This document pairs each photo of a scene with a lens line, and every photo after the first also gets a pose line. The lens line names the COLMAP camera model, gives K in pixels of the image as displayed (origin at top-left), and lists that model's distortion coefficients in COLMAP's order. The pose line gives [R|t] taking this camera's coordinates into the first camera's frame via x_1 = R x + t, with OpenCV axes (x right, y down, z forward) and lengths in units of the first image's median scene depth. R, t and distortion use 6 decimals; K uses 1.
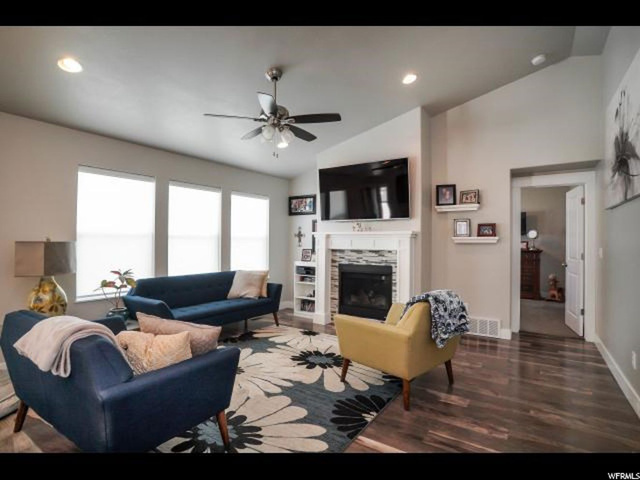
lens RADIAL K [[334.8, 0, 317.8], [0, 334.8, 240.7], [0, 0, 1]] dist [-0.082306, 0.044990]
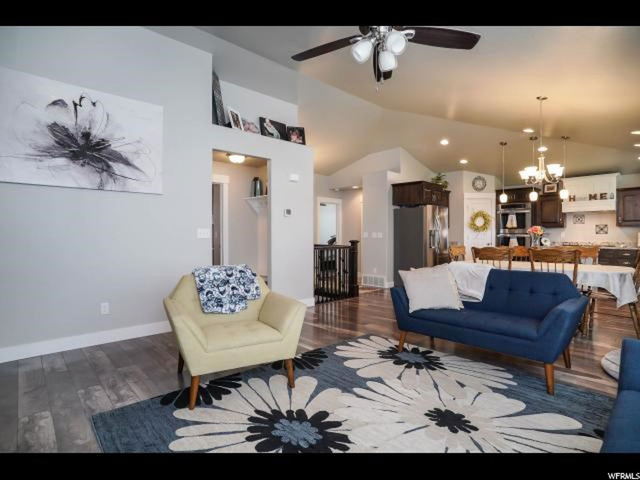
lens RADIAL K [[336.8, 0, 315.6], [0, 336.8, 243.6], [0, 0, 1]] dist [-0.083551, 0.042601]
pose [[-0.973123, -0.011540, 0.229998, -0.106968], [-0.007040, 0.999768, 0.020374, 0.032195], [-0.230180, 0.018208, -0.972978, 1.138906]]
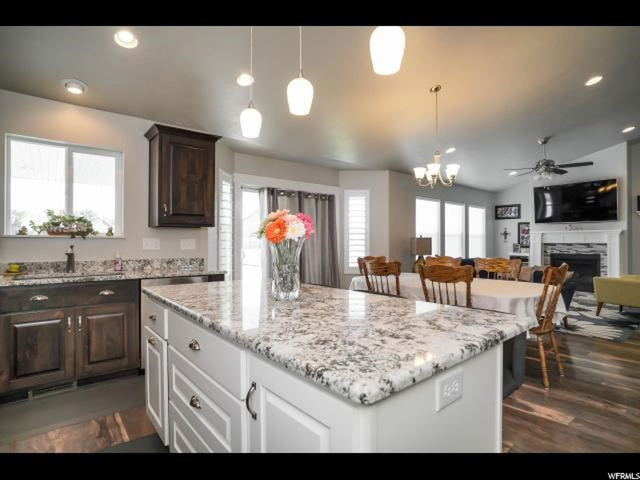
lens RADIAL K [[334.8, 0, 317.8], [0, 334.8, 240.7], [0, 0, 1]] dist [-0.082306, 0.044990]
pose [[0.957829, -0.008580, -0.287212, -0.540730], [0.007863, 0.999962, -0.003648, 0.013495], [0.287233, 0.001236, 0.957860, -0.671210]]
